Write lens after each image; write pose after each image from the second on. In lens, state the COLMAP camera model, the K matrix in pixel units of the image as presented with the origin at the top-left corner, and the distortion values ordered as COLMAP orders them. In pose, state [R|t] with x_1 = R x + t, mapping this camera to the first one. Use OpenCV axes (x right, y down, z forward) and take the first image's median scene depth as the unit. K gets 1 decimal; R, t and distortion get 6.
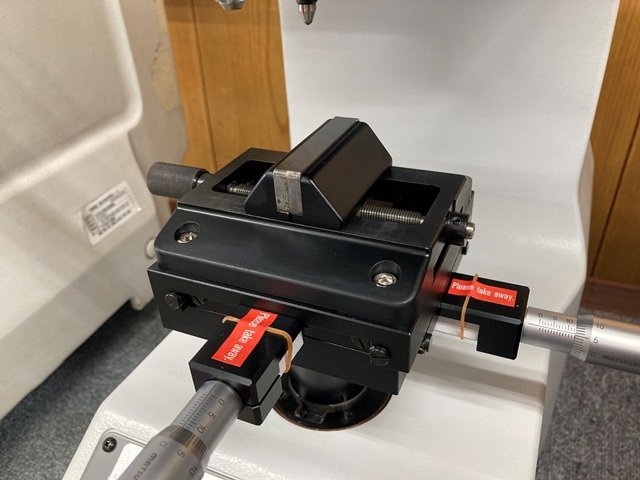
lens RADIAL K [[528.8, 0, 321.6], [0, 528.8, 239.4], [0, 0, 1]] dist [0.007718, -0.010719]
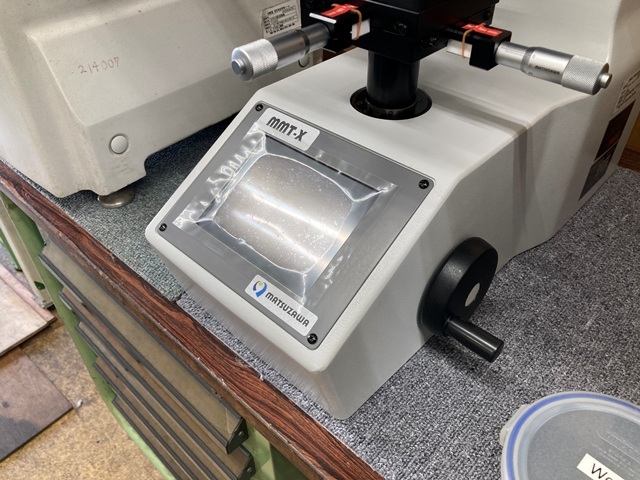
lens RADIAL K [[528.8, 0, 320.2], [0, 528.8, 241.0], [0, 0, 1]] dist [0.007718, -0.010719]
pose [[0.939436, 0.248950, -0.235551, 0.168531], [-0.209049, 0.960862, 0.181778, 0.239621], [0.271585, -0.121527, 0.954711, -0.364263]]
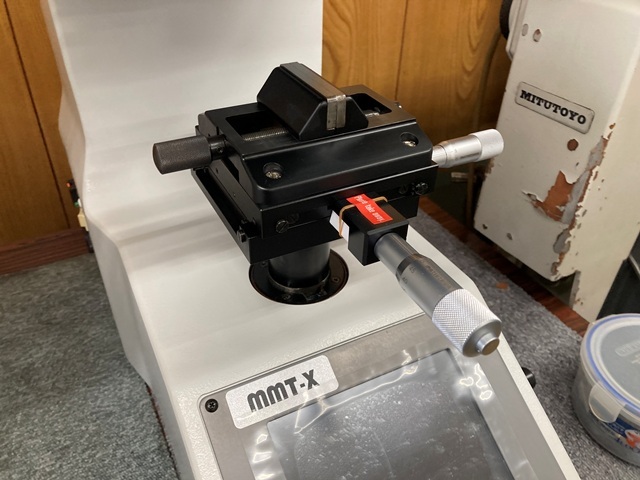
lens RADIAL K [[528.8, 0, 316.7], [0, 528.8, 239.6], [0, 0, 1]] dist [0.007718, -0.010719]
pose [[0.640632, -0.414386, 0.646433, -0.438983], [0.375328, 0.903441, 0.207178, -0.035553], [-0.669866, 0.109900, 0.734304, 0.010401]]
